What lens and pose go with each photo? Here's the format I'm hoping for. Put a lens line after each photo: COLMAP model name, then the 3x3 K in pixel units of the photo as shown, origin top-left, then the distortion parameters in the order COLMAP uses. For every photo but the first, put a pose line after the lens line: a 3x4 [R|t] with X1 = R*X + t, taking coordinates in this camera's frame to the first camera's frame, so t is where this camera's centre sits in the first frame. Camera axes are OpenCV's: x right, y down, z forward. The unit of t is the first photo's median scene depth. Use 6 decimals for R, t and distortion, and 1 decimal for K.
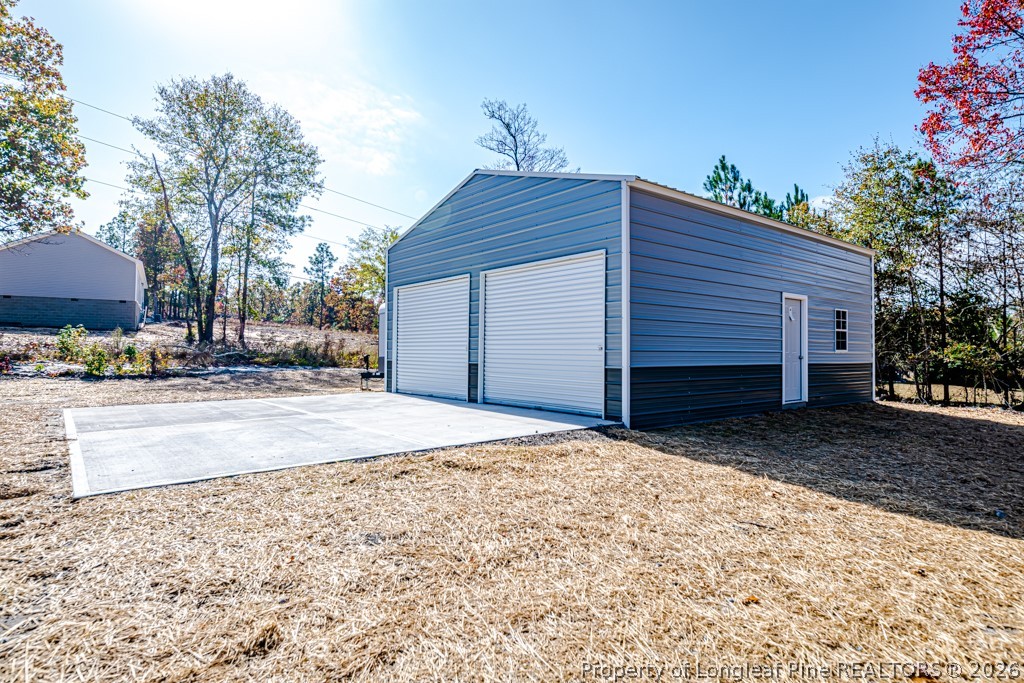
lens RADIAL K [[571.1, 0, 514.0], [0, 571.1, 339.8], [0, 0, 1]] dist [0.003087, -0.000071]
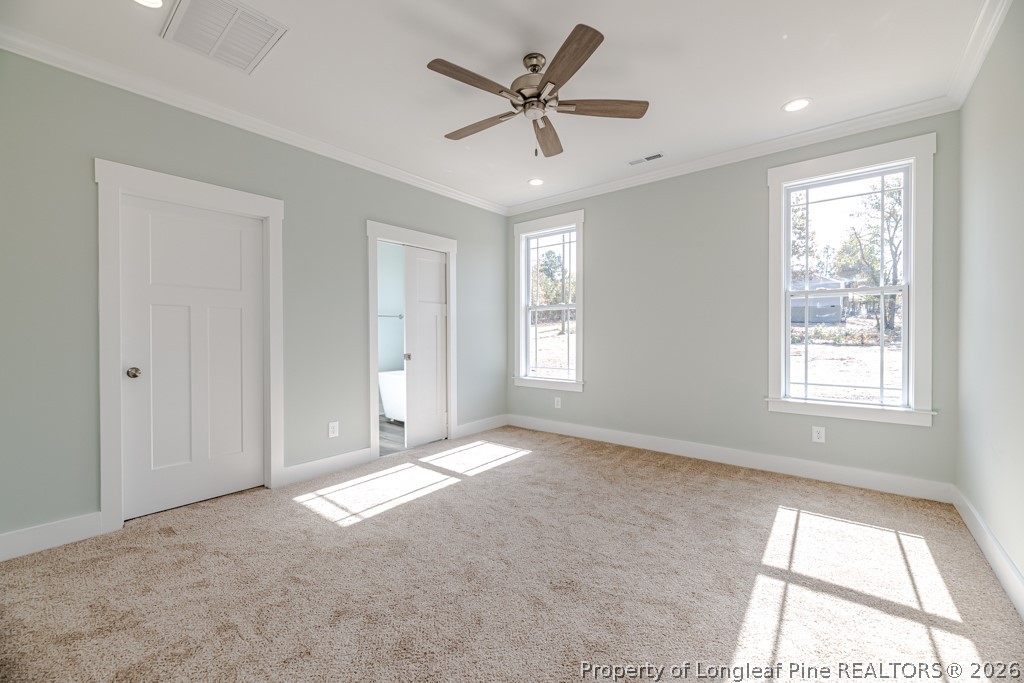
lens RADIAL K [[408.0, 0, 513.5], [0, 408.0, 334.7], [0, 0, 1]] dist [-0.001124, -0.000092]
pose [[0.324473, 0.000653, -0.945895, 0.352740], [0.022467, 0.999712, 0.008398, -0.018635], [0.945628, -0.023977, 0.324365, -0.648924]]
